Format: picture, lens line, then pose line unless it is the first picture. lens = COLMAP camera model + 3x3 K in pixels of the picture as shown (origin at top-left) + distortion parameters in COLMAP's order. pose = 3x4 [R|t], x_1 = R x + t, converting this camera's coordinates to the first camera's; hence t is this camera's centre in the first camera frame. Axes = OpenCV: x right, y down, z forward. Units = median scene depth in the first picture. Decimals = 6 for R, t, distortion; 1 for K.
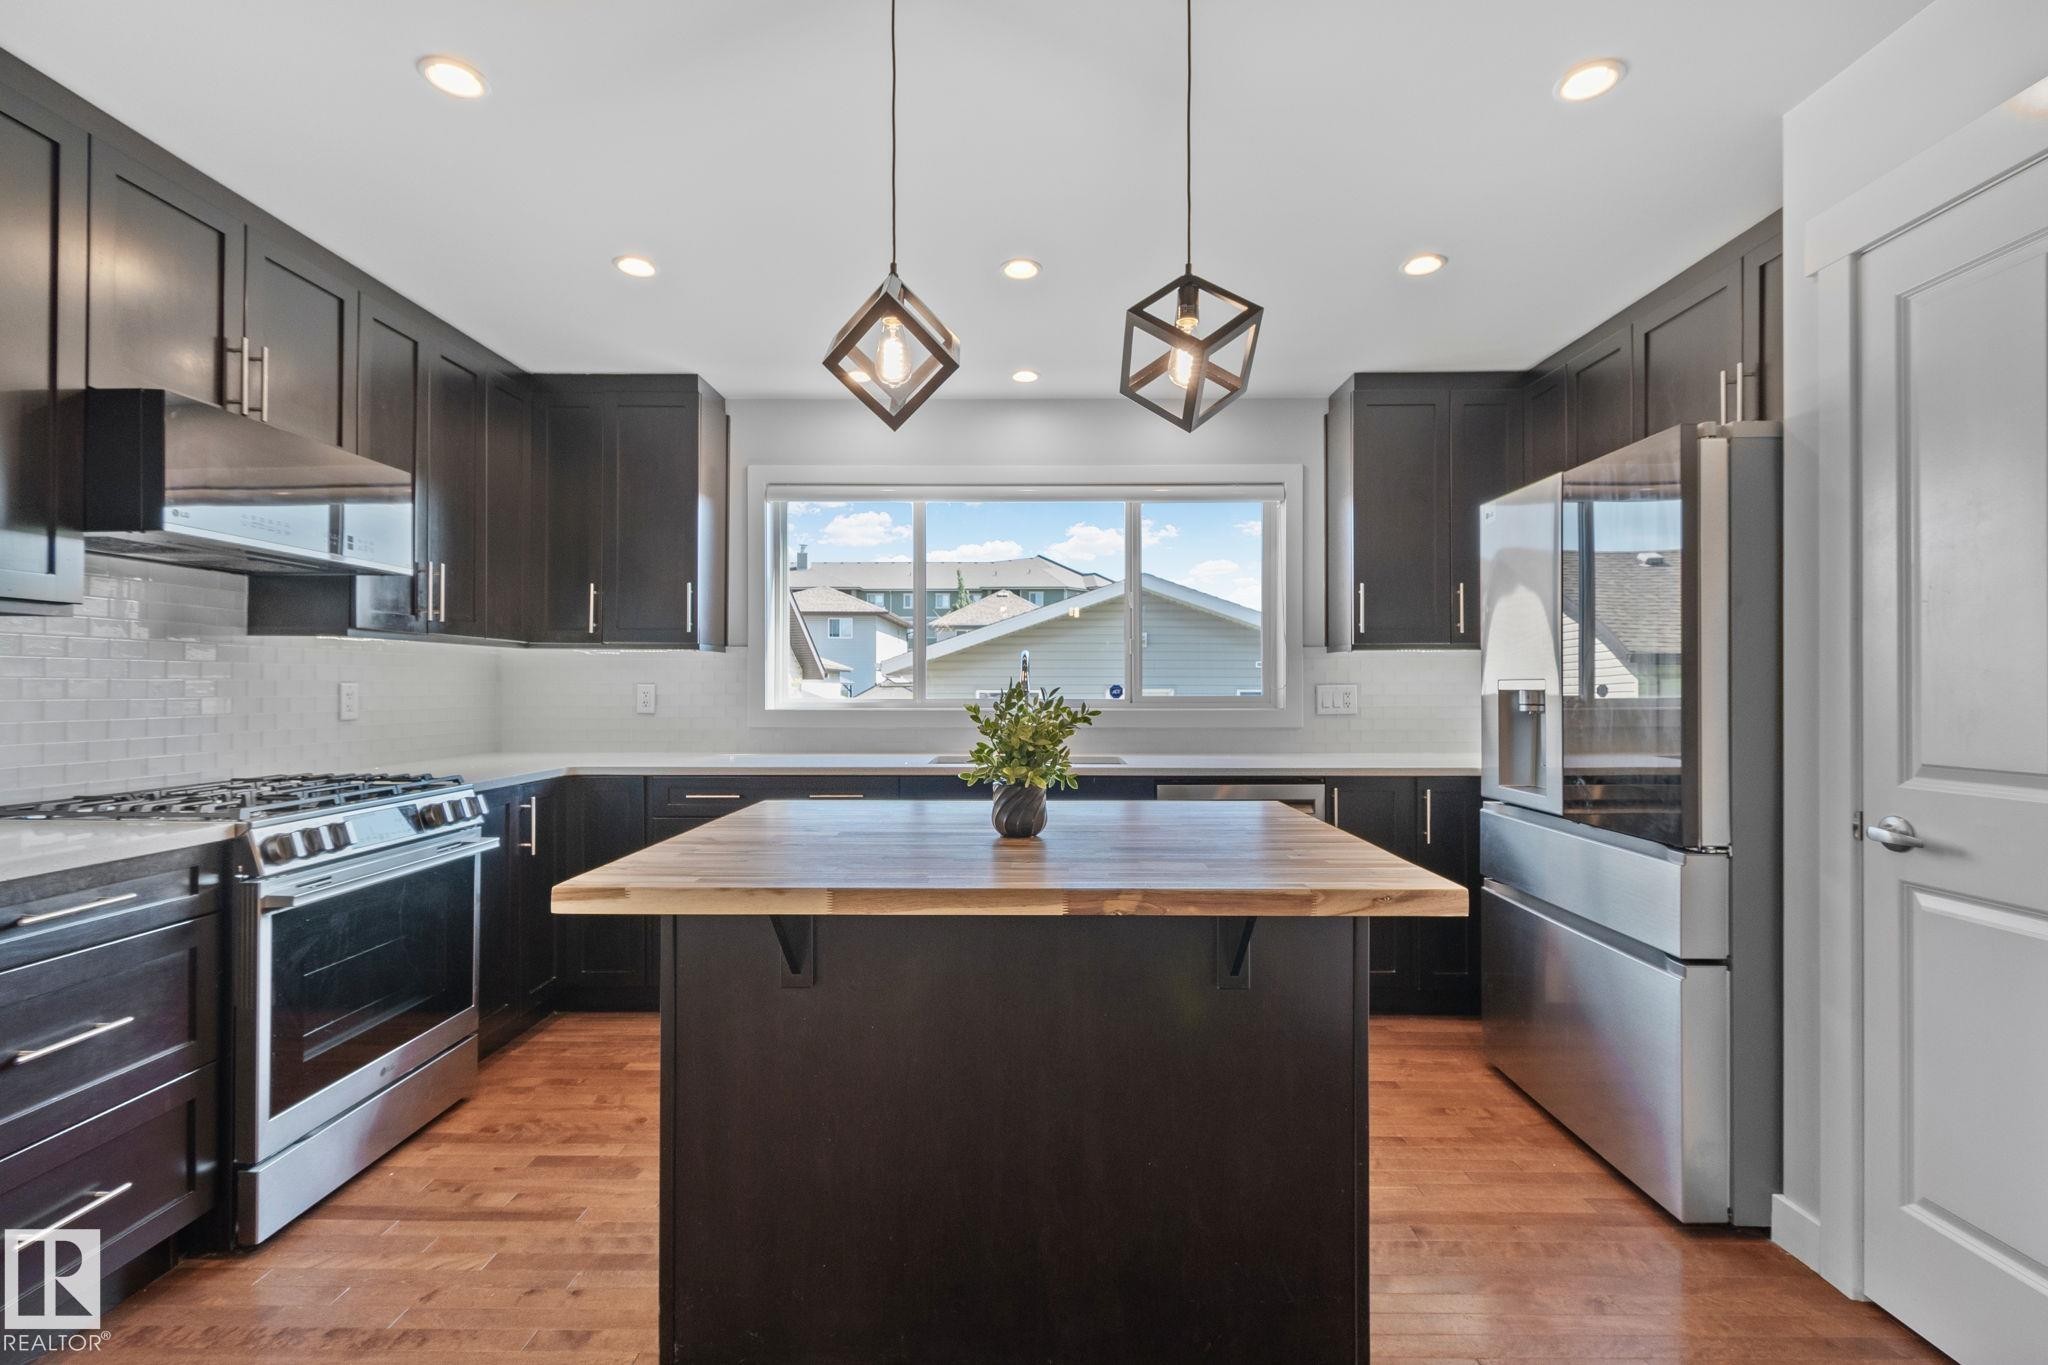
lens RADIAL K [[911.7, 0, 1034.9], [0, 911.7, 683.3], [0, 0, 1]] dist [0.011866, -0.005550]
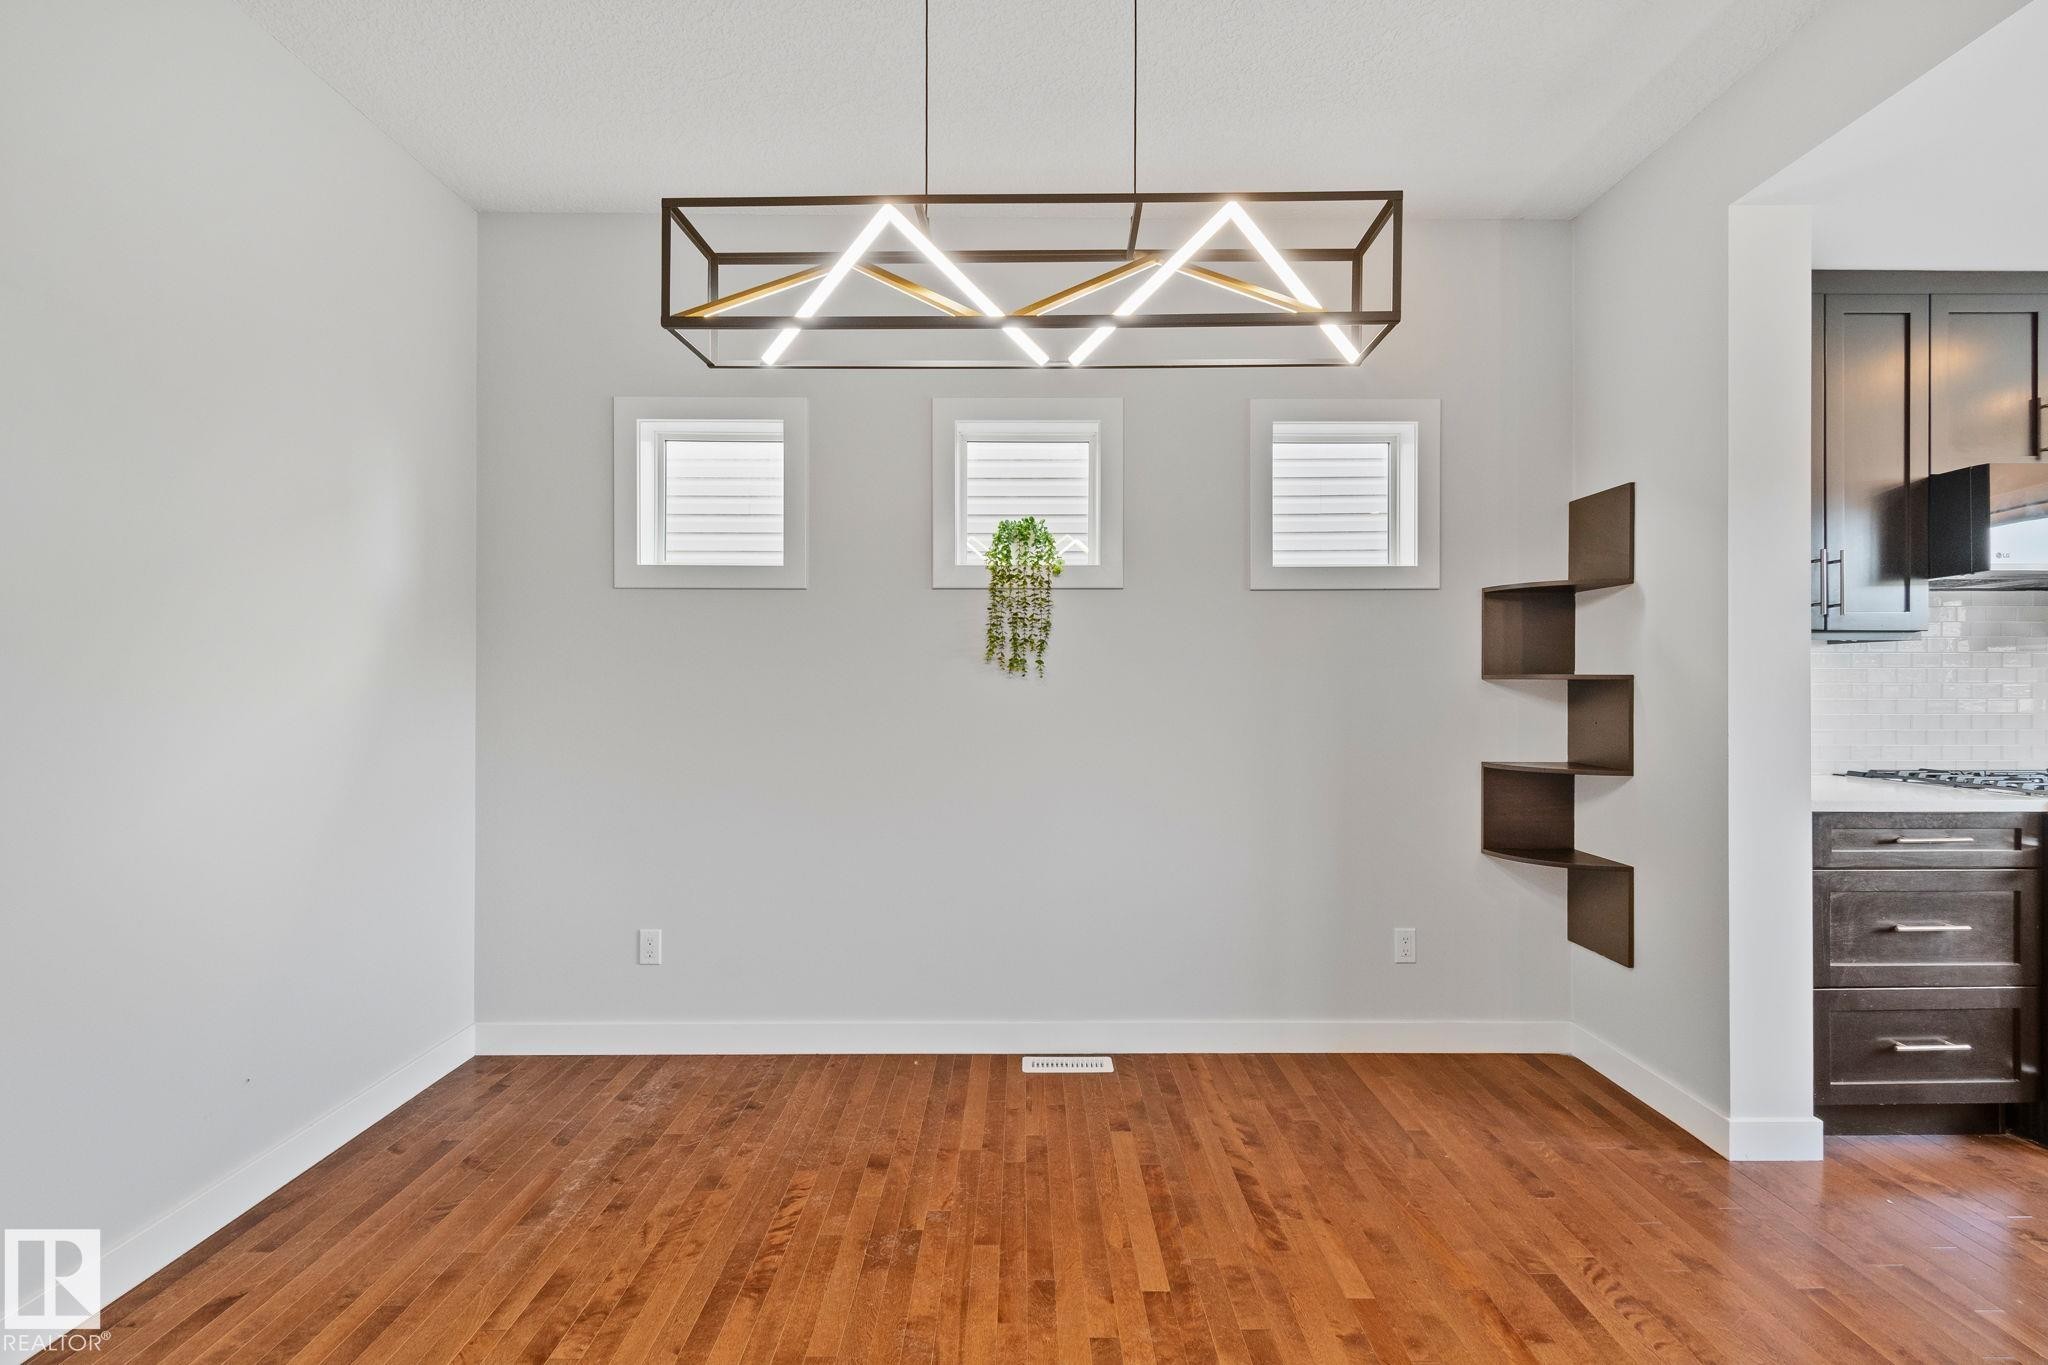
lens RADIAL K [[911.7, 0, 1027.8], [0, 911.7, 682.4], [0, 0, 1]] dist [0.011866, -0.005550]
pose [[0.011741, -0.002435, -0.999928, 0.255110], [0.007320, 0.999970, -0.002349, -0.009730], [0.999904, -0.007292, 0.011759, -0.289068]]
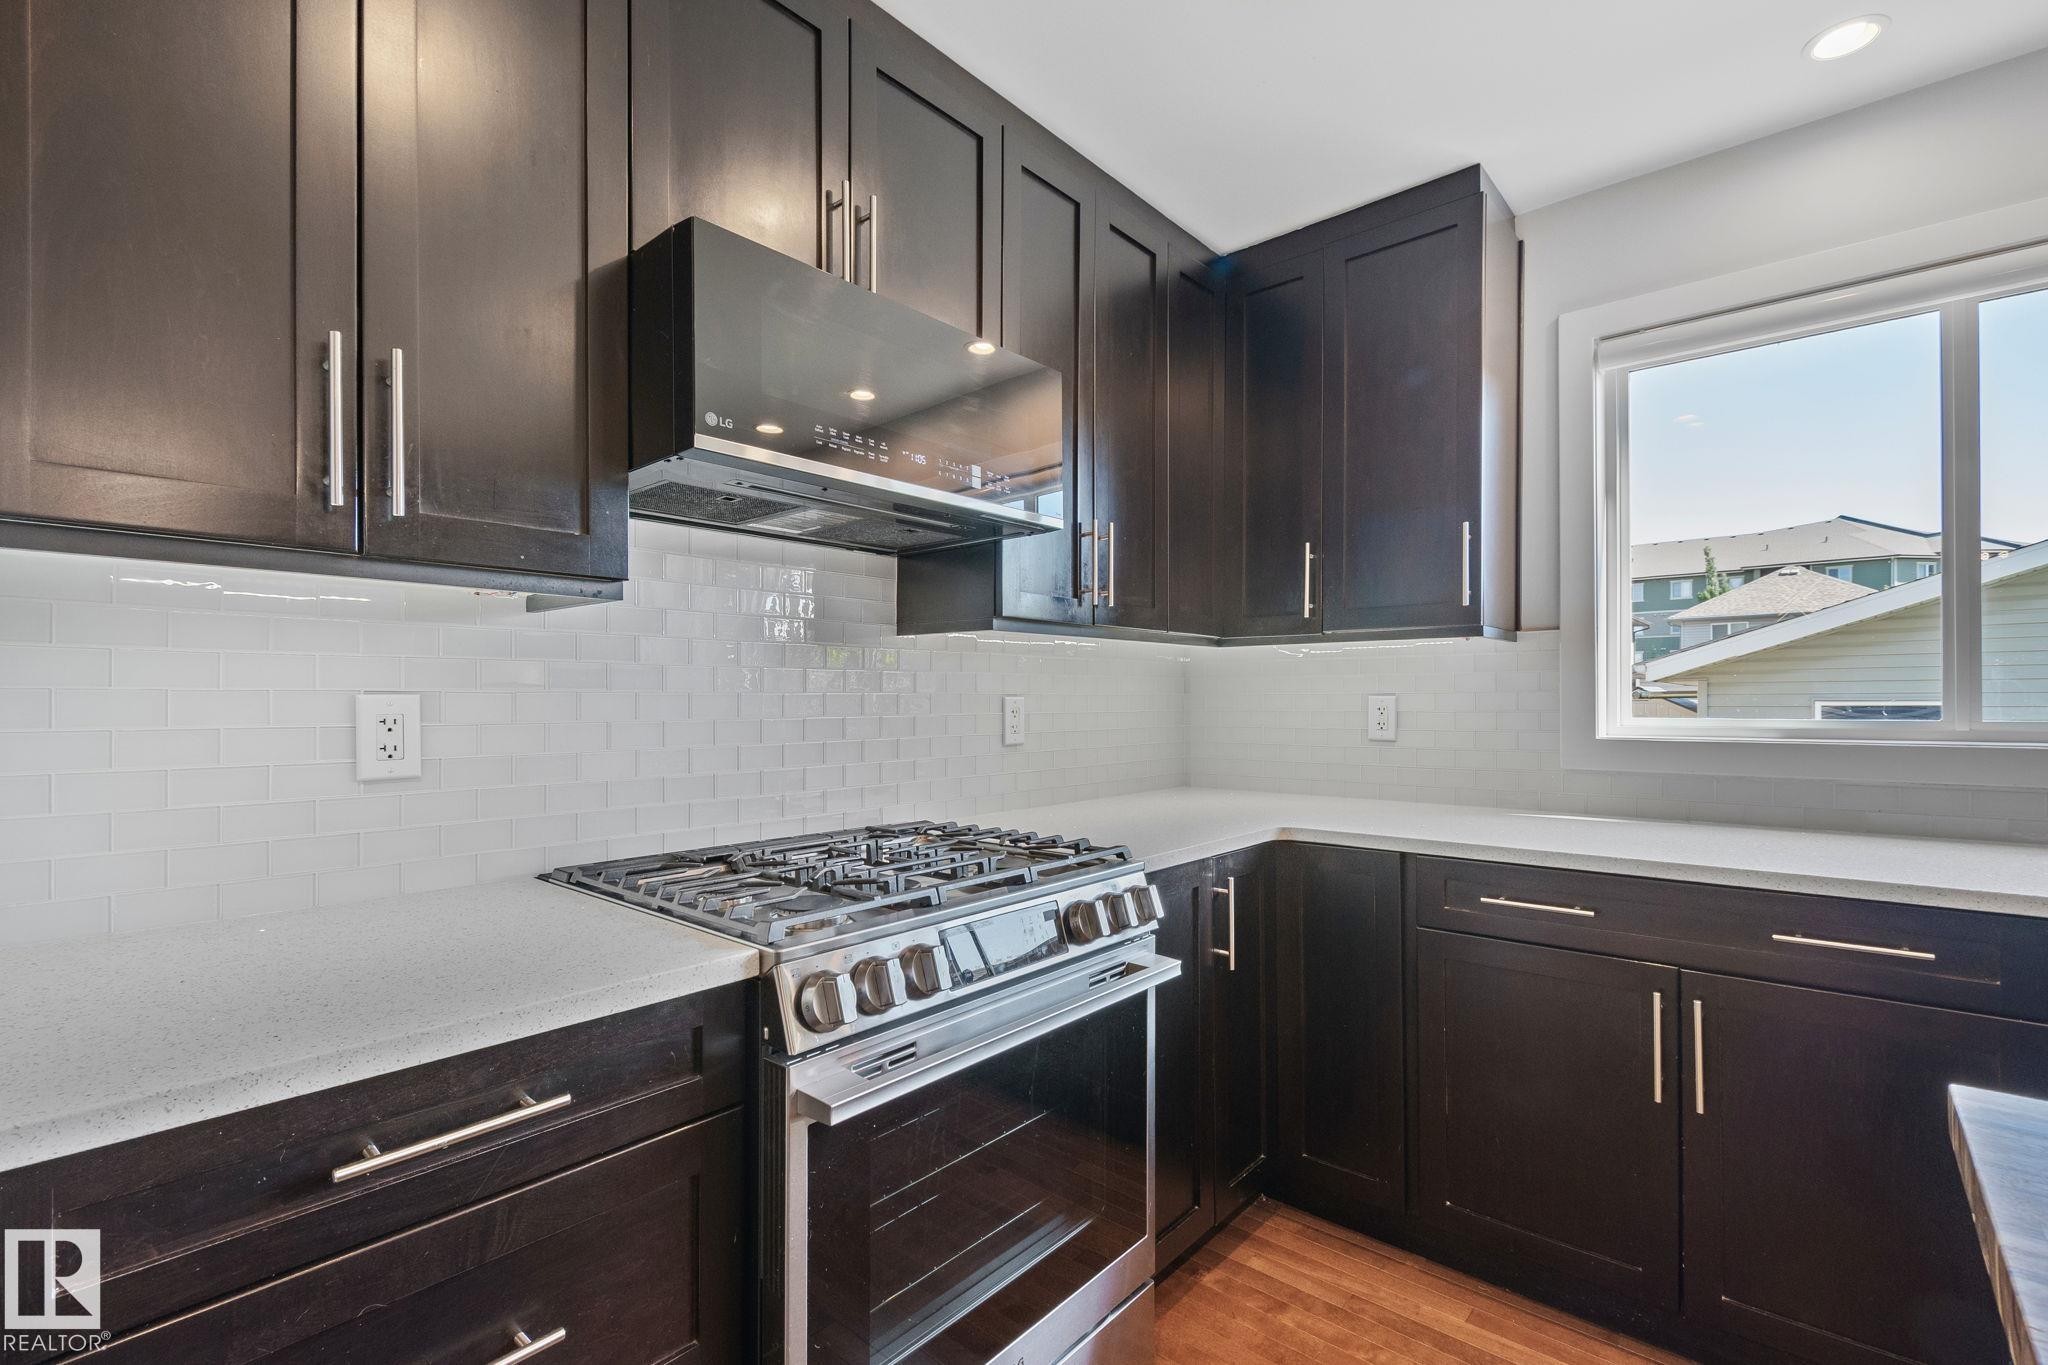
lens RADIAL K [[911.7, 0, 1022.6], [0, 911.7, 698.6], [0, 0, 1]] dist [0.011866, -0.005550]
pose [[0.753342, -0.003806, -0.657618, -0.281576], [0.006532, 0.999977, 0.001696, 0.000555], [0.657597, -0.005573, 0.753350, 0.501205]]
